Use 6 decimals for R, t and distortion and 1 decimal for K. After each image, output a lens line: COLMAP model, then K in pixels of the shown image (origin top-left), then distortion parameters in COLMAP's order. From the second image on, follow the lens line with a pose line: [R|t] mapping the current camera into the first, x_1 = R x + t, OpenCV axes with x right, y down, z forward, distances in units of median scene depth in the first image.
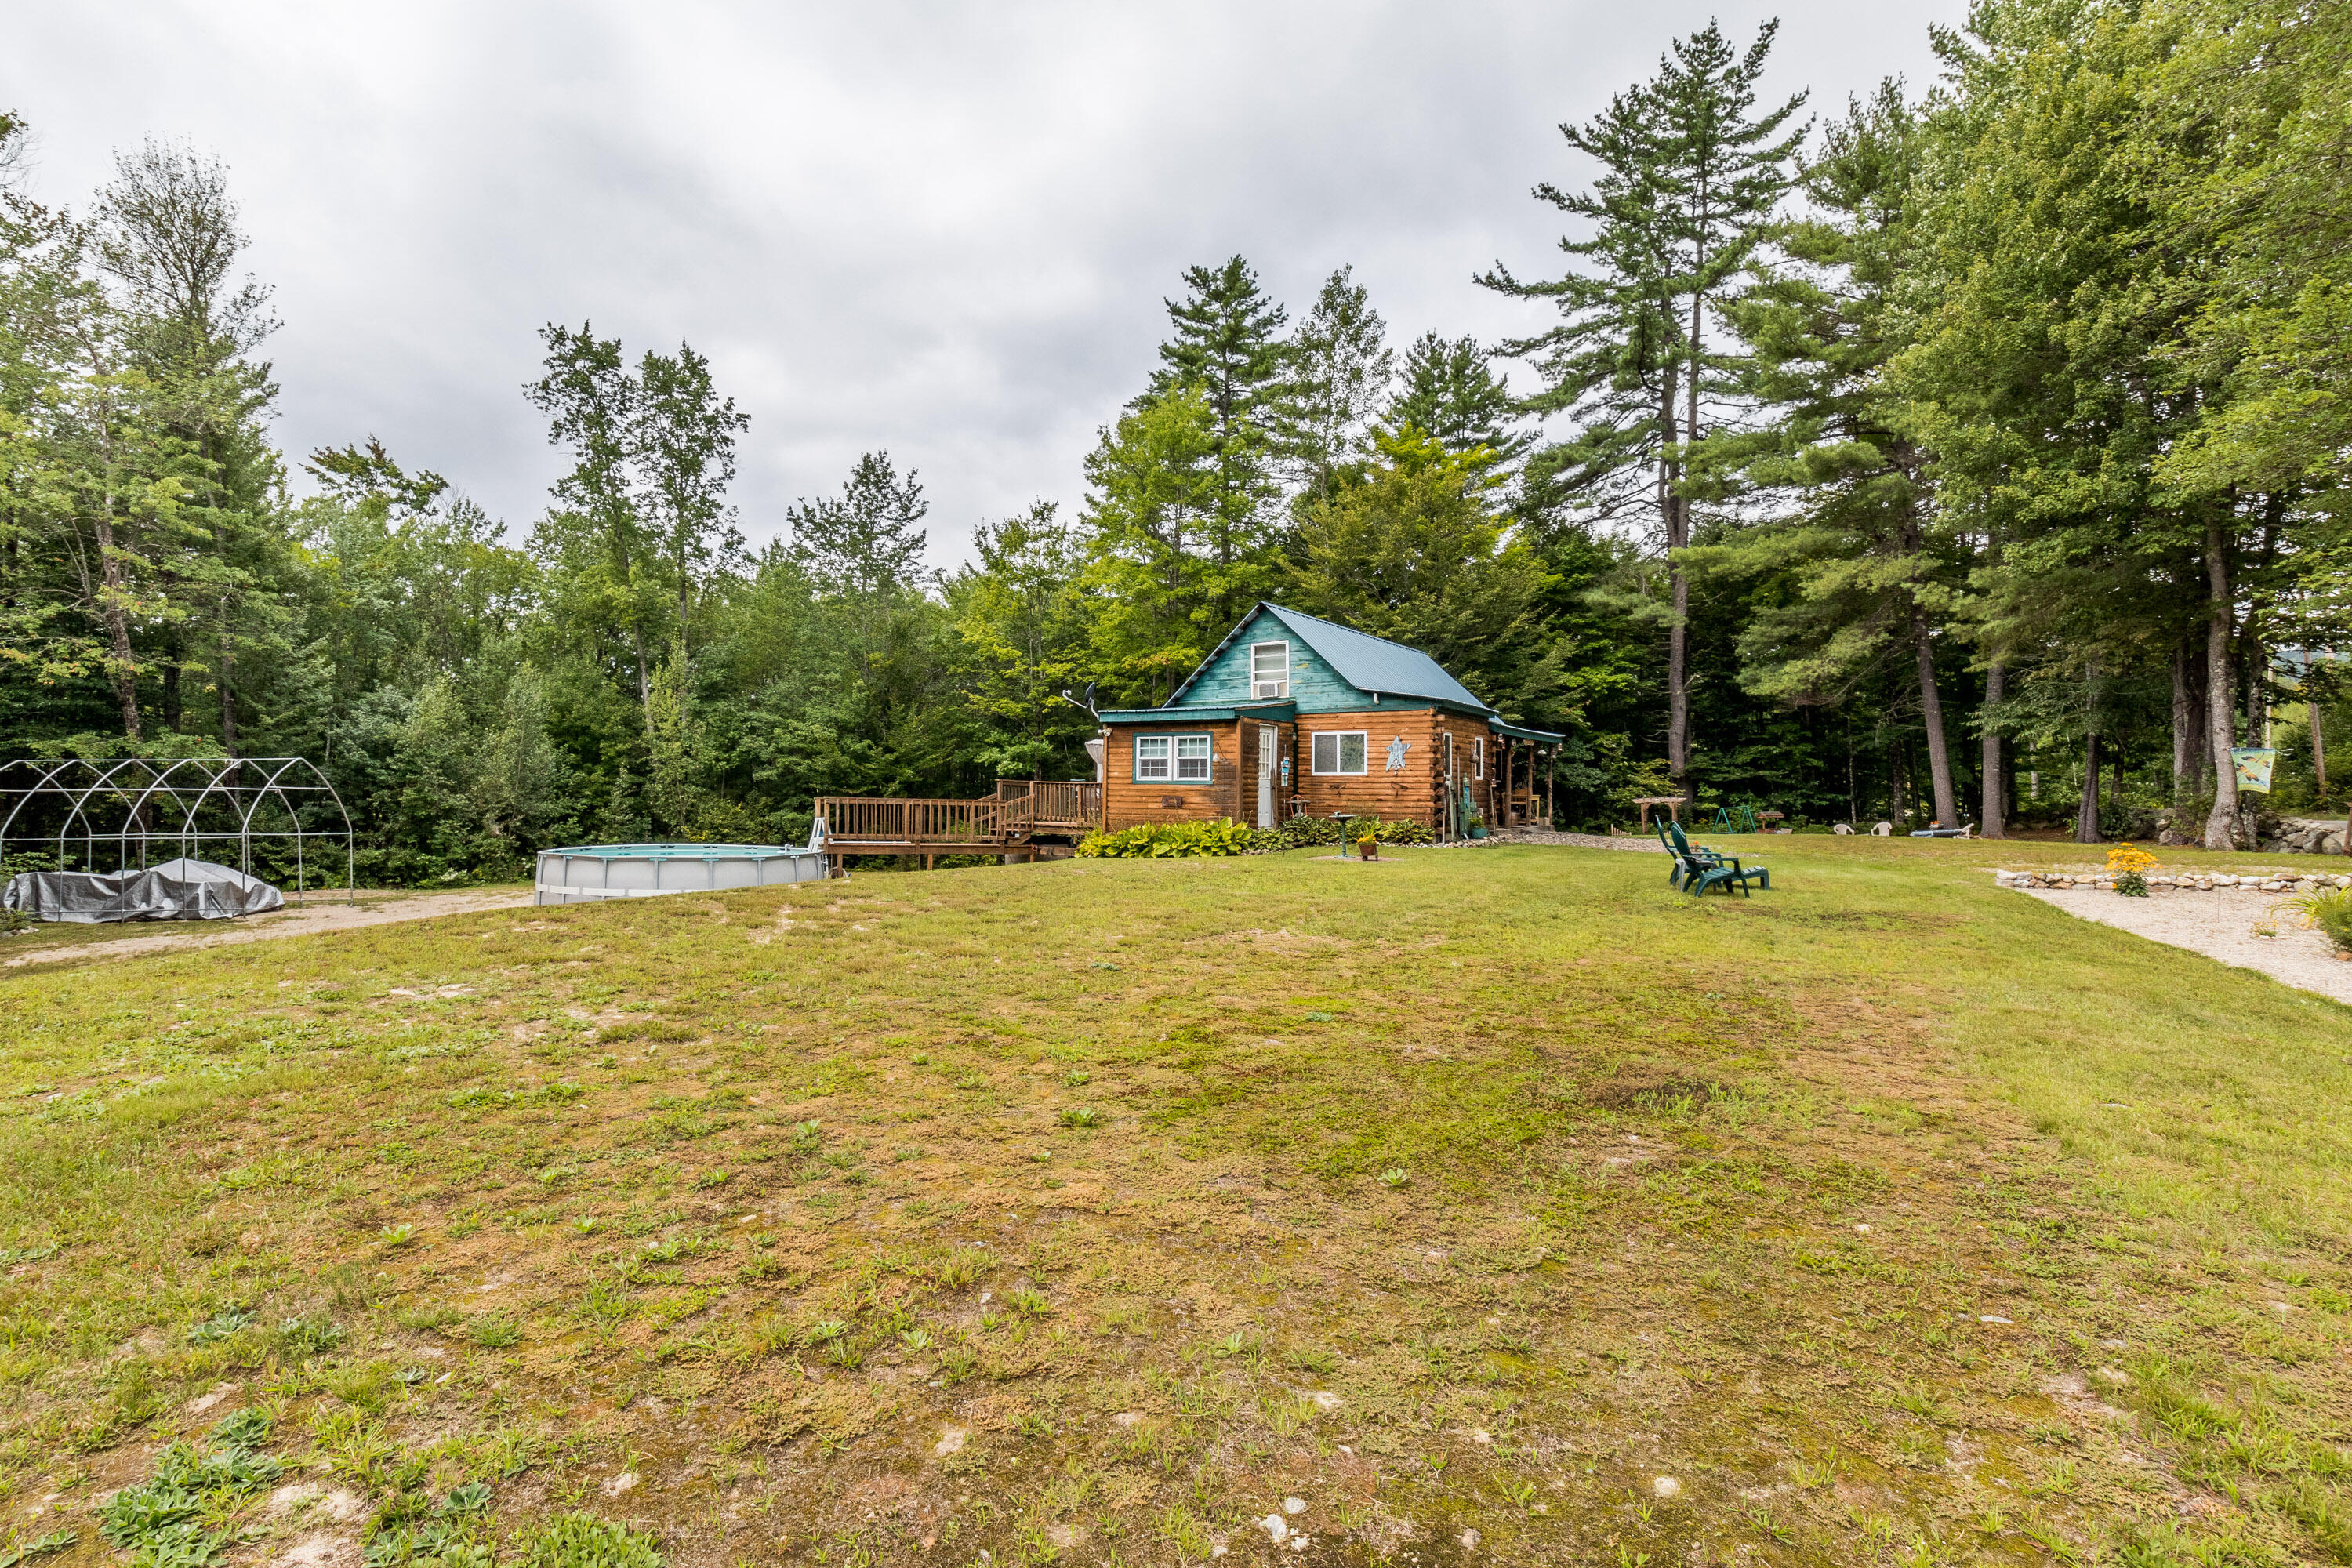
lens RADIAL K [[1142.5, 0, 1181.8], [0, 1142.5, 794.0], [0, 0, 1]] dist [-0.000674, -0.000090]
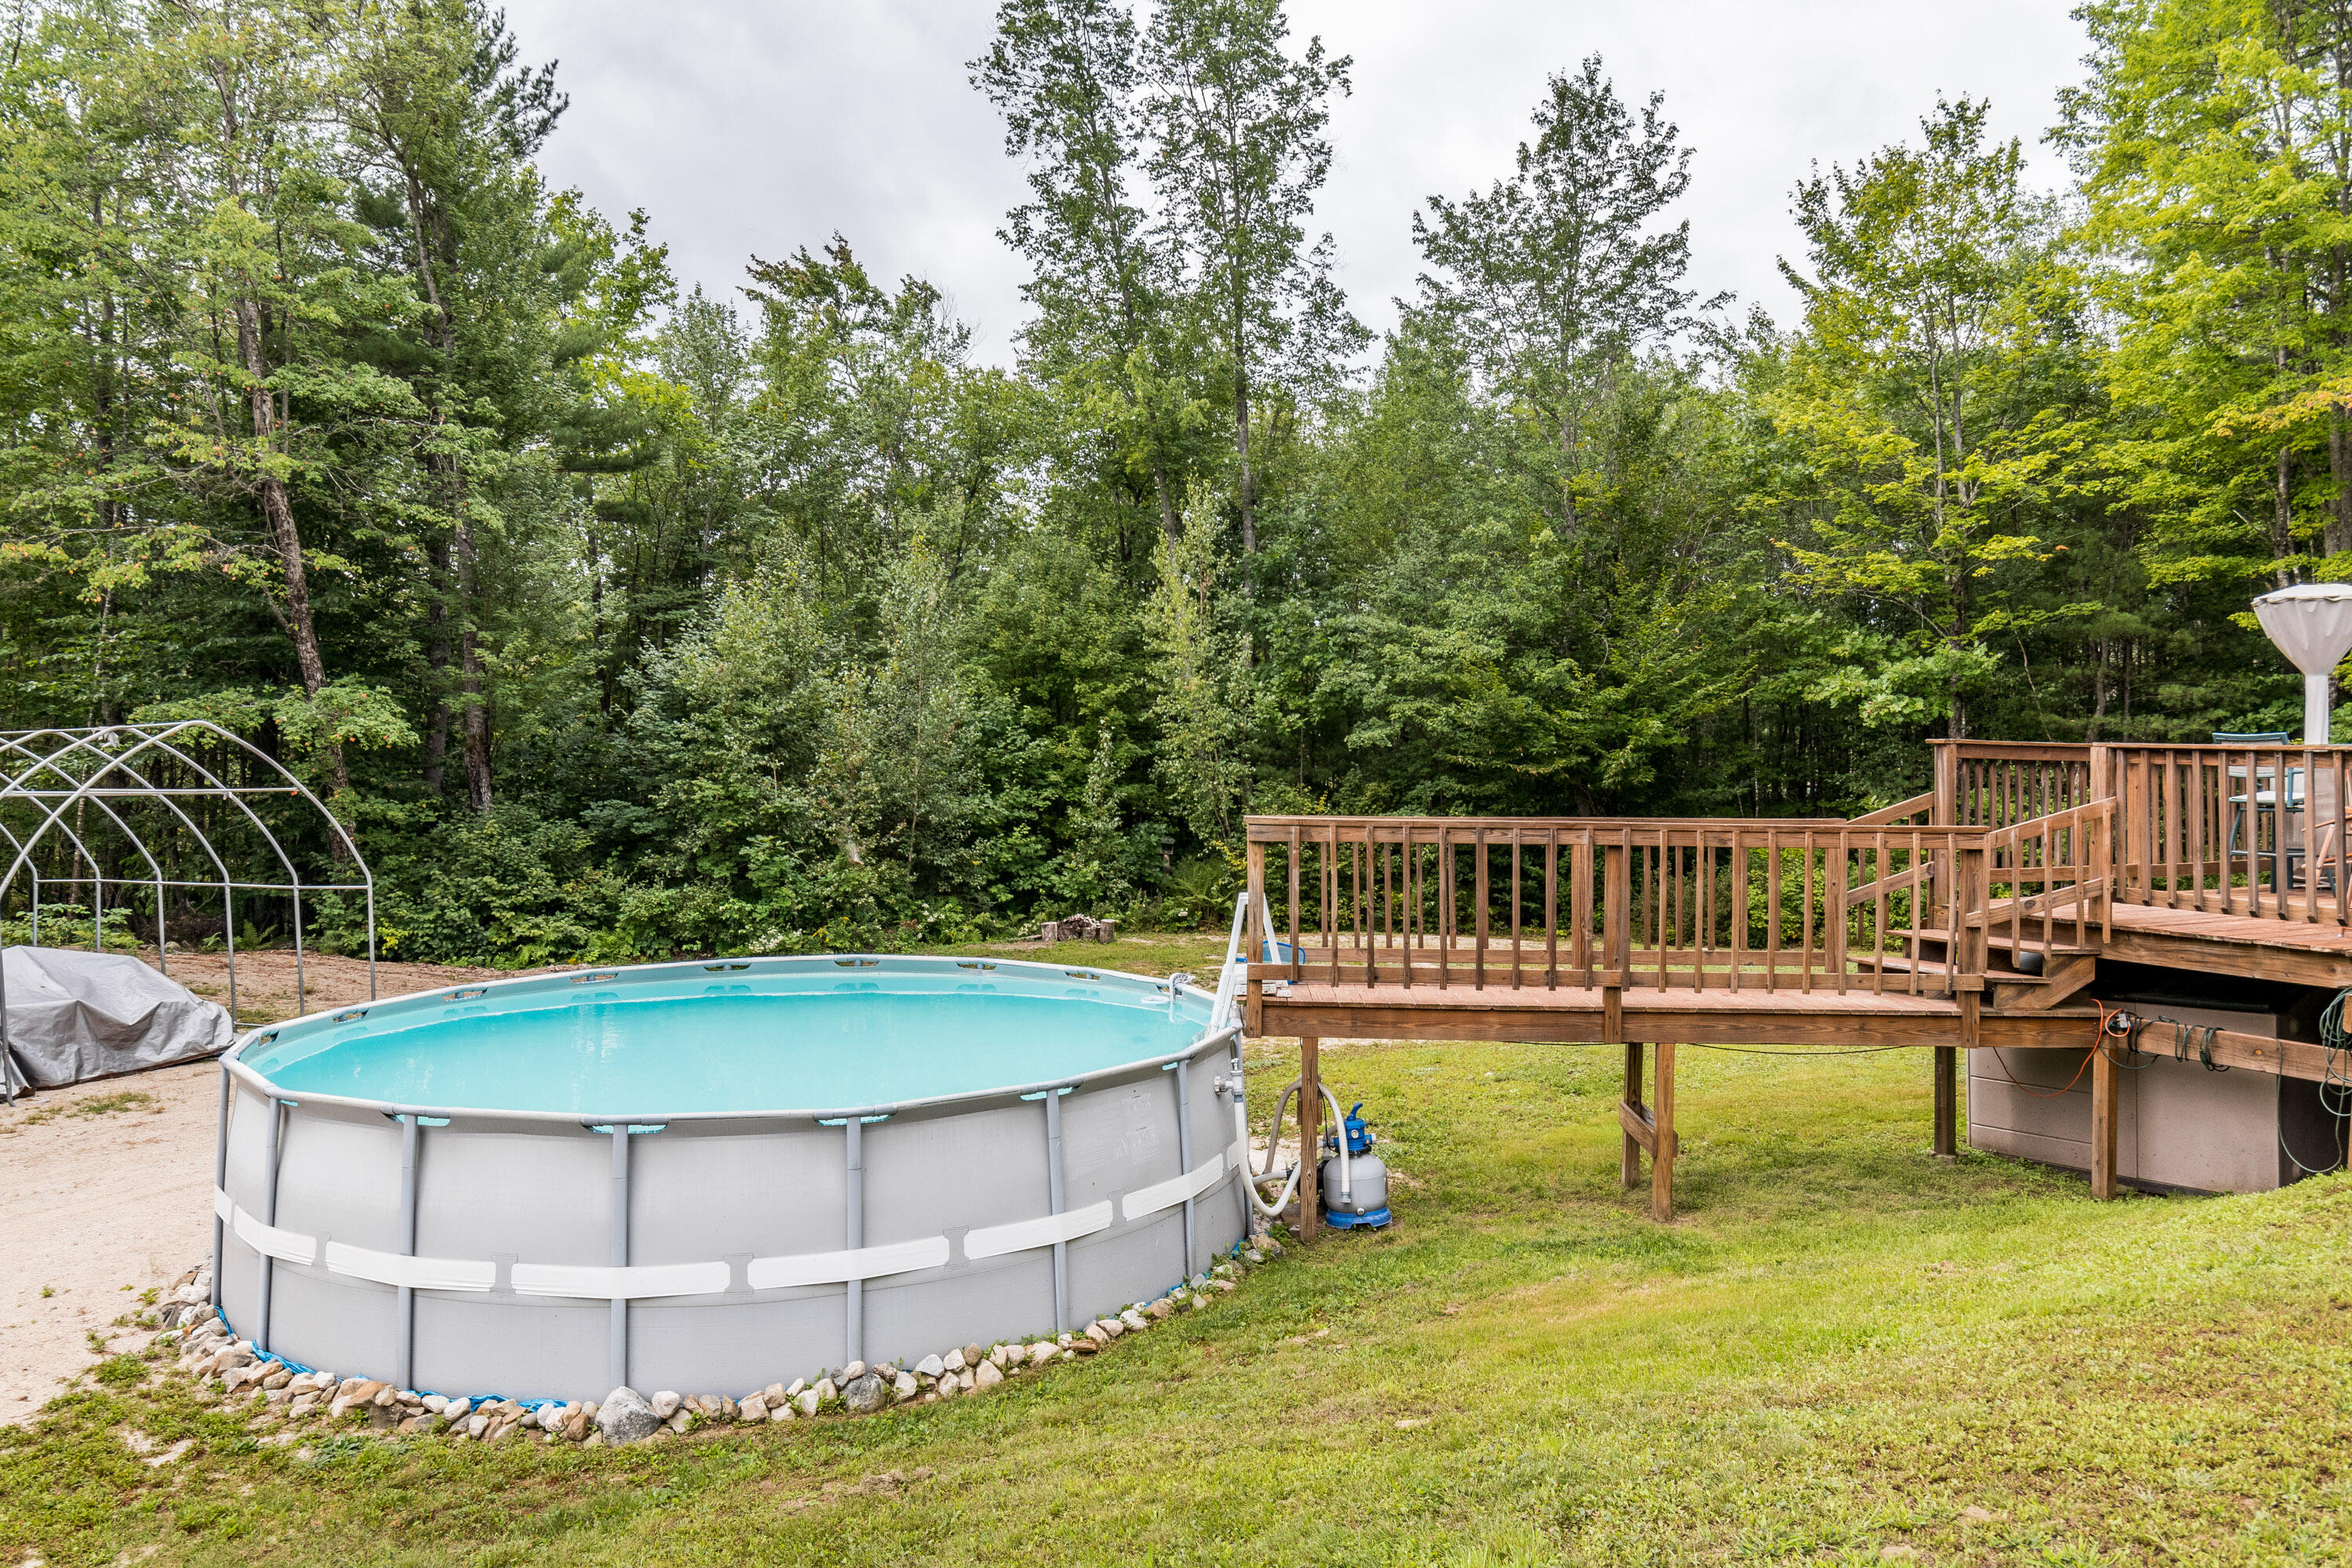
lens RADIAL K [[1636.8, 0, 1219.8], [0, 1636.8, 740.0], [0, 0, 1]] dist [0.001617, -0.000496]
pose [[0.868752, -0.018954, -0.494885, -0.066735], [0.012425, 0.999787, -0.016481, -0.004783], [0.495092, 0.008169, 0.868802, 0.343578]]
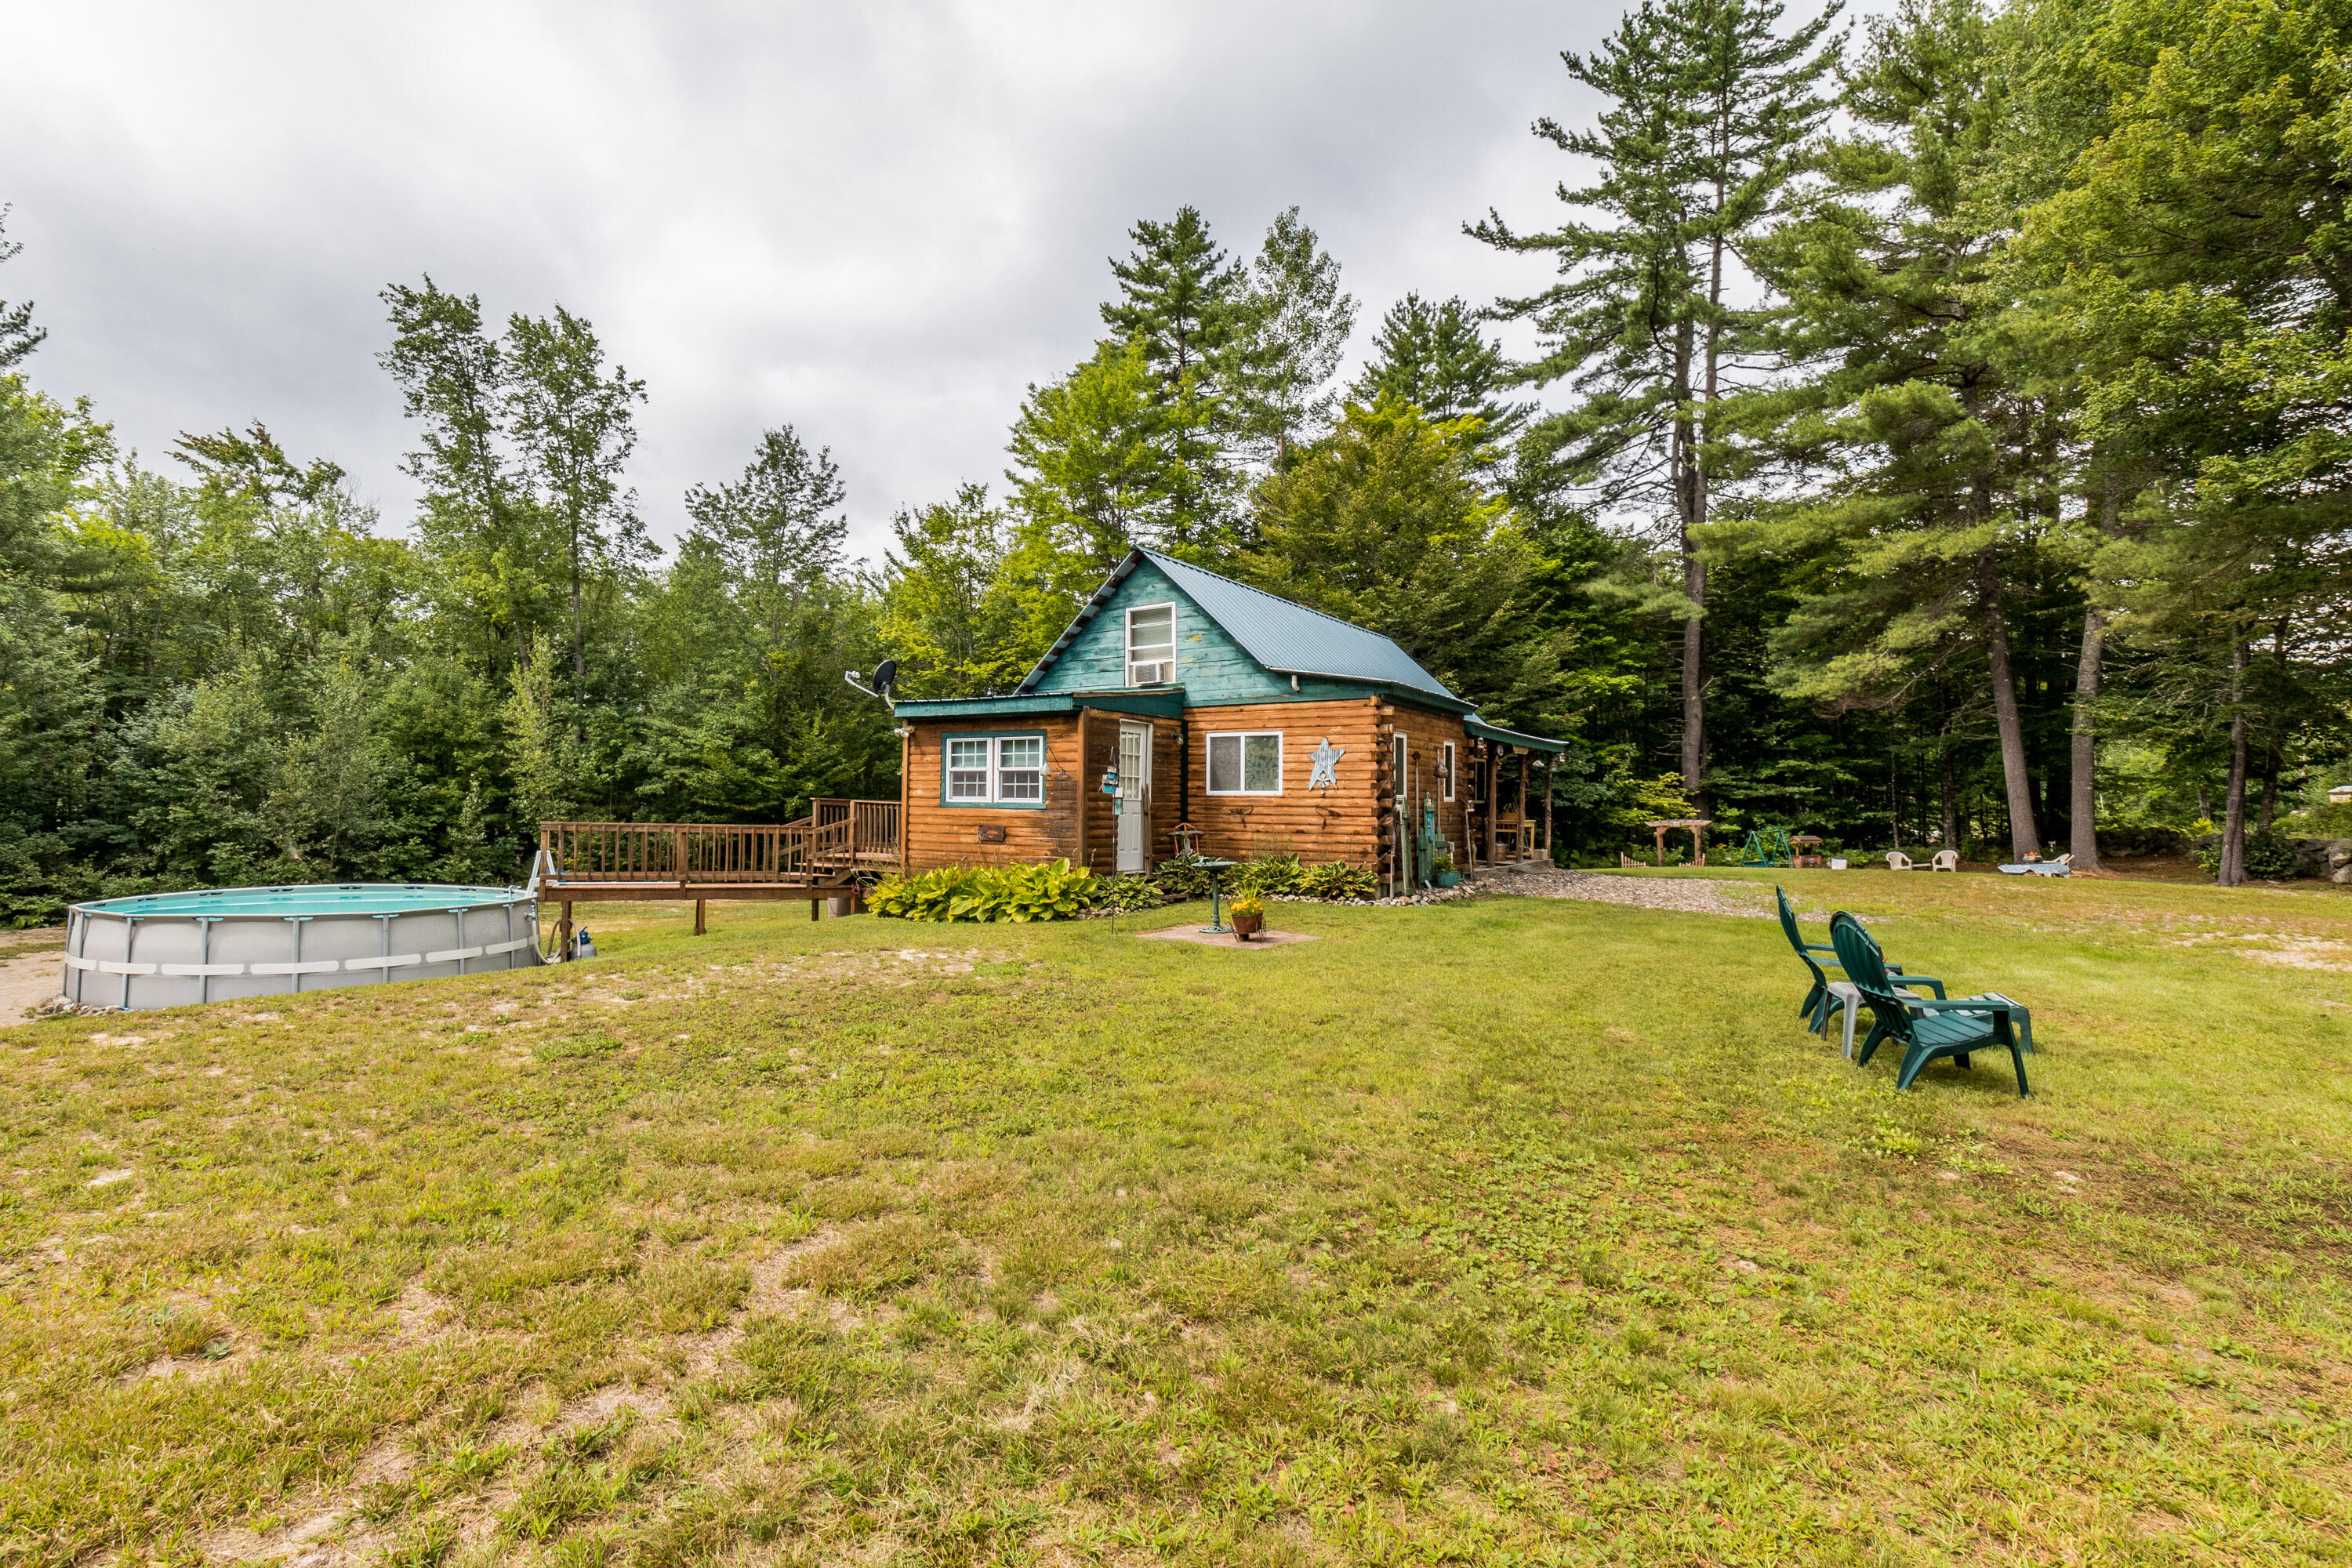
lens RADIAL K [[1089.6, 0, 1163.5], [0, 1089.6, 818.5], [0, 0, 1]] dist [0.002407, -0.008201]
pose [[0.999751, 0.003502, -0.022019, 0.050113], [-0.003255, 0.999932, 0.011235, -0.004598], [0.022057, -0.011160, 0.999694, 0.164196]]
